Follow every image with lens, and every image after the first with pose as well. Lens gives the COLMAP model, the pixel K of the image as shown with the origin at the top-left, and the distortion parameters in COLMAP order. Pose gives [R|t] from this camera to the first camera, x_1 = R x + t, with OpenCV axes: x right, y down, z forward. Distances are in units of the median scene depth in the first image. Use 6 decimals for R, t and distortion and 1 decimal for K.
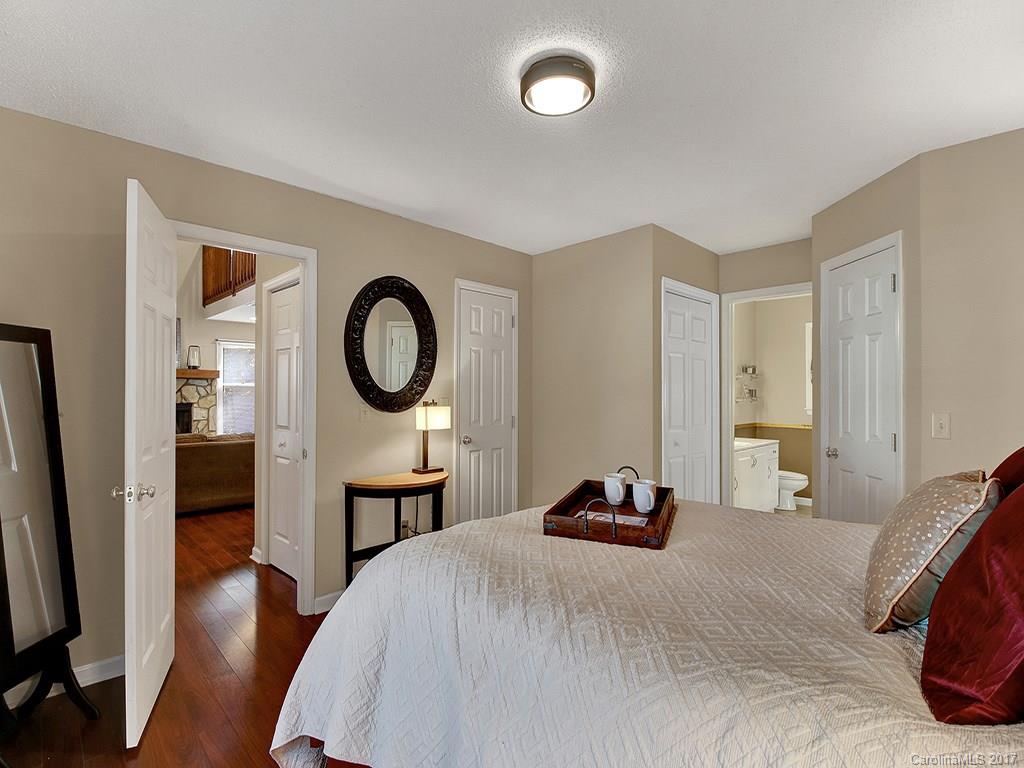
lens RADIAL K [[487.0, 0, 509.5], [0, 487.0, 389.0], [0, 0, 1]] dist [-0.024582, -0.001384]
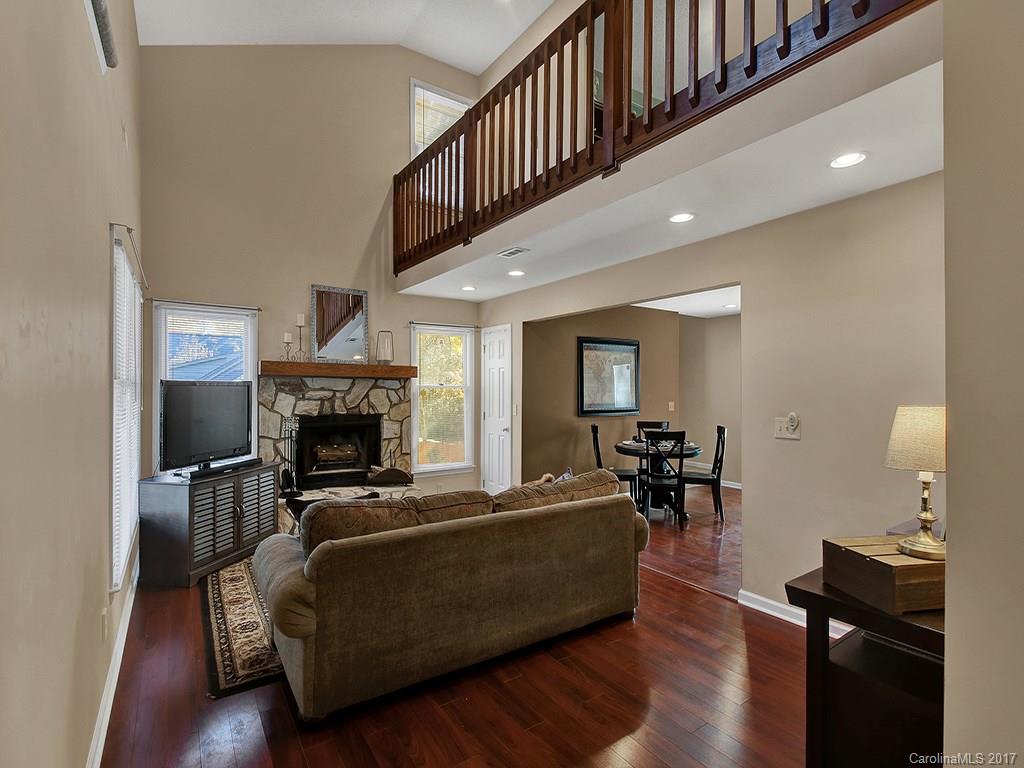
lens RADIAL K [[487.0, 0, 514.5], [0, 487.0, 389.1], [0, 0, 1]] dist [-0.024582, -0.001384]
pose [[0.984571, 0.000256, -0.174983, -0.346802], [0.000915, 0.999978, 0.006613, -0.010740], [0.174981, -0.006671, 0.984549, 0.344780]]
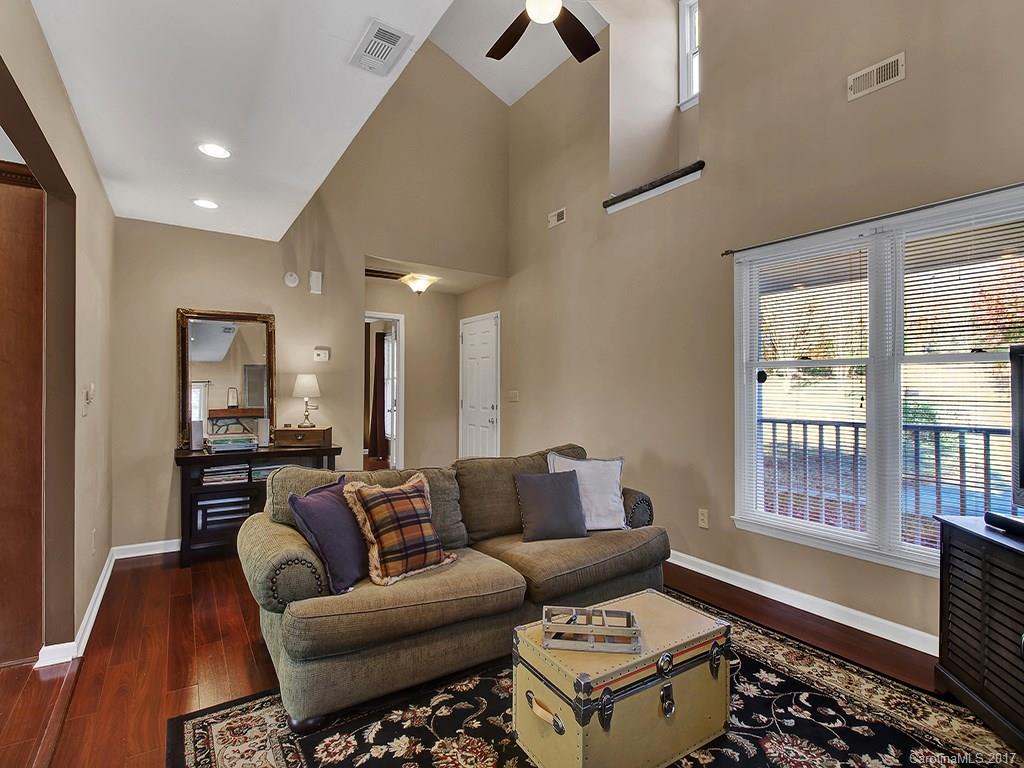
lens RADIAL K [[487.0, 0, 511.1], [0, 487.0, 385.3], [0, 0, 1]] dist [-0.024582, -0.001384]
pose [[-0.982555, -0.000325, 0.185971, -0.528074], [-0.002818, 0.999910, -0.013139, 0.007623], [-0.185950, -0.013434, -0.982467, 1.018184]]
